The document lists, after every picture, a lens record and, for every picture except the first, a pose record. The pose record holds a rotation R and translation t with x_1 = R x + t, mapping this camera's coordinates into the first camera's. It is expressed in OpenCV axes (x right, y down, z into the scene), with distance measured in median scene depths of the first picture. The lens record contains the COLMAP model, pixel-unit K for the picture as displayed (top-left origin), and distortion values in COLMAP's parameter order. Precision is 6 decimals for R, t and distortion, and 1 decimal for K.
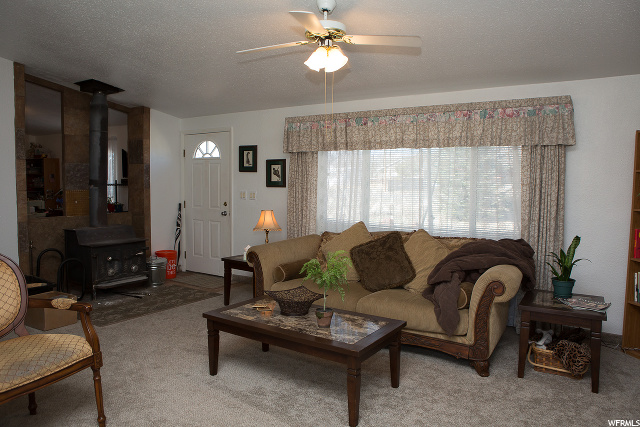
lens RADIAL K [[454.5, 0, 317.1], [0, 454.5, 210.2], [0, 0, 1]] dist [-0.078952, 0.041116]
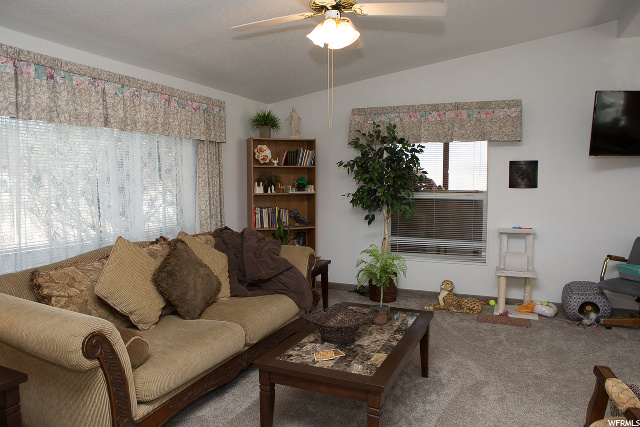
lens RADIAL K [[454.5, 0, 322.9], [0, 454.5, 214.3], [0, 0, 1]] dist [-0.078952, 0.041116]
pose [[-0.170156, -0.088325, 0.981451, -0.610870], [0.061925, 0.993048, 0.100105, -0.056373], [-0.983470, 0.077810, -0.163503, 0.857289]]
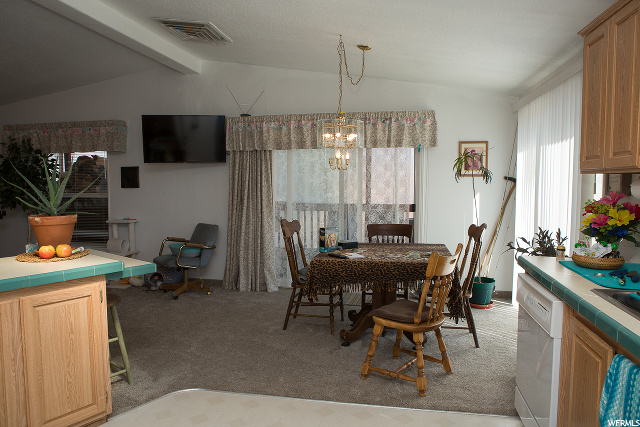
lens RADIAL K [[454.5, 0, 319.8], [0, 454.5, 212.6], [0, 0, 1]] dist [-0.078952, 0.041116]
pose [[-0.355095, -0.066592, 0.932455, -1.144803], [0.061858, 0.993600, 0.094516, 0.001159], [-0.932781, 0.091242, -0.348703, 0.128592]]
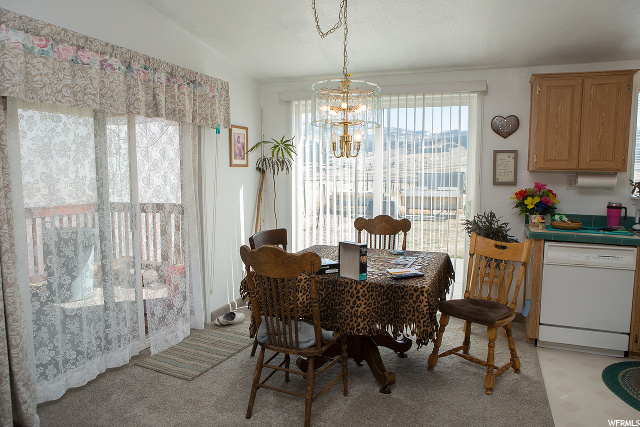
lens RADIAL K [[454.5, 0, 326.6], [0, 454.5, 212.5], [0, 0, 1]] dist [-0.078952, 0.041116]
pose [[-0.982194, 0.006424, -0.187760, -0.151973], [-0.023530, 0.987339, 0.156869, -0.020381], [0.186390, 0.158493, -0.969607, 0.388693]]
